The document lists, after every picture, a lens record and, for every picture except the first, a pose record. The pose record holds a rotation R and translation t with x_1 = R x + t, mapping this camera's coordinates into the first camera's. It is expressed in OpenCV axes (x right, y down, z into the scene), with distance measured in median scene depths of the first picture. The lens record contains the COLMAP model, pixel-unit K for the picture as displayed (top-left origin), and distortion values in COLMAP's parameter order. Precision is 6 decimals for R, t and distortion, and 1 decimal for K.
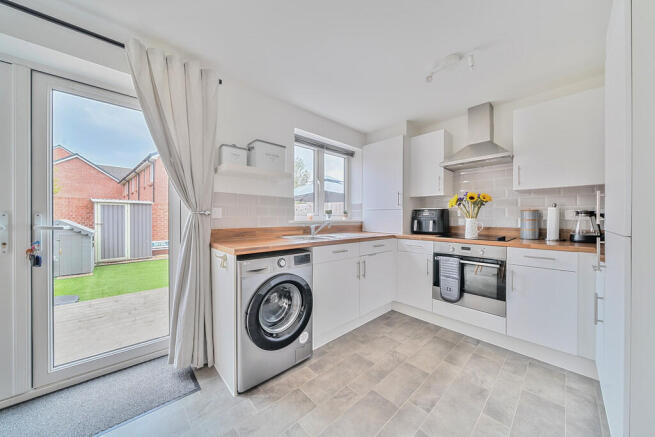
lens RADIAL K [[227.9, 0, 324.0], [0, 227.9, 216.9], [0, 0, 1]] dist [-0.006619, 0.000814]
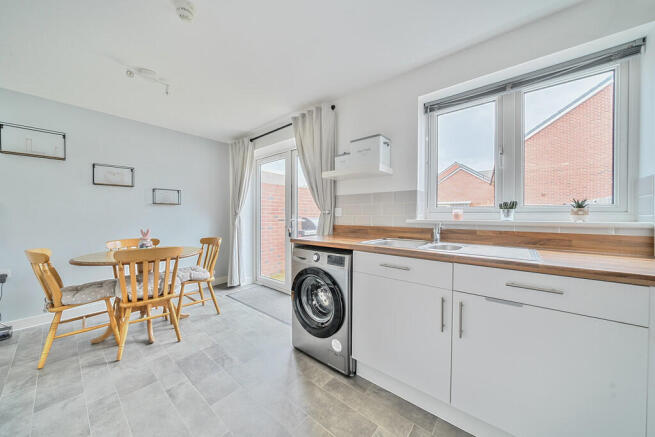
lens RADIAL K [[227.9, 0, 325.9], [0, 227.9, 217.5], [0, 0, 1]] dist [-0.006619, 0.000814]
pose [[0.122664, 0.006008, -0.992430, 0.640995], [-0.000875, 0.999982, 0.005946, 0.004181], [0.992448, 0.000139, 0.122667, 0.659641]]
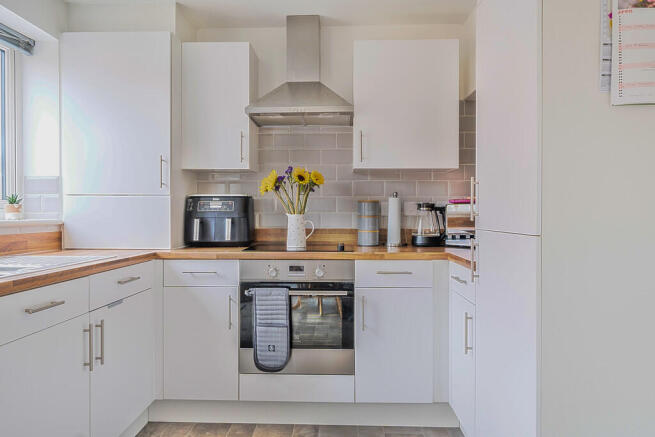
lens RADIAL K [[469.4, 0, 327.9], [0, 469.4, 217.9], [0, 0, 1]] dist [0.003449, 0.005946]
pose [[0.697692, -0.010395, 0.716322, -0.137352], [0.001342, 0.999912, 0.013203, 0.000373], [-0.716396, -0.008250, 0.697645, 0.143461]]
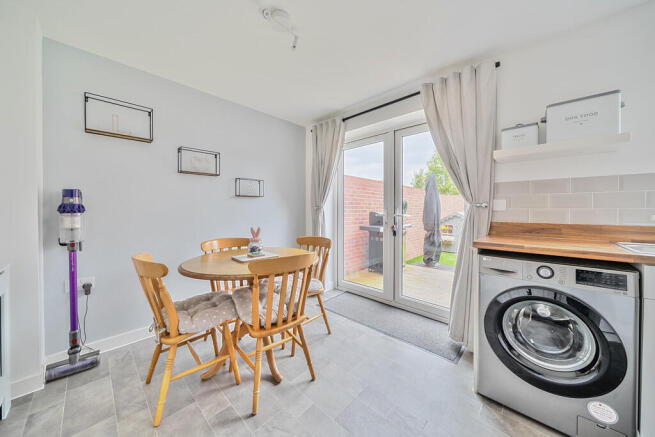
lens RADIAL K [[227.9, 0, 322.9], [0, 227.9, 210.8], [0, 0, 1]] dist [-0.006619, 0.000814]
pose [[0.062724, 0.001672, -0.998030, 0.350490], [-0.000174, 0.999999, 0.001664, 0.004265], [0.998031, 0.000070, 0.062724, 0.184107]]
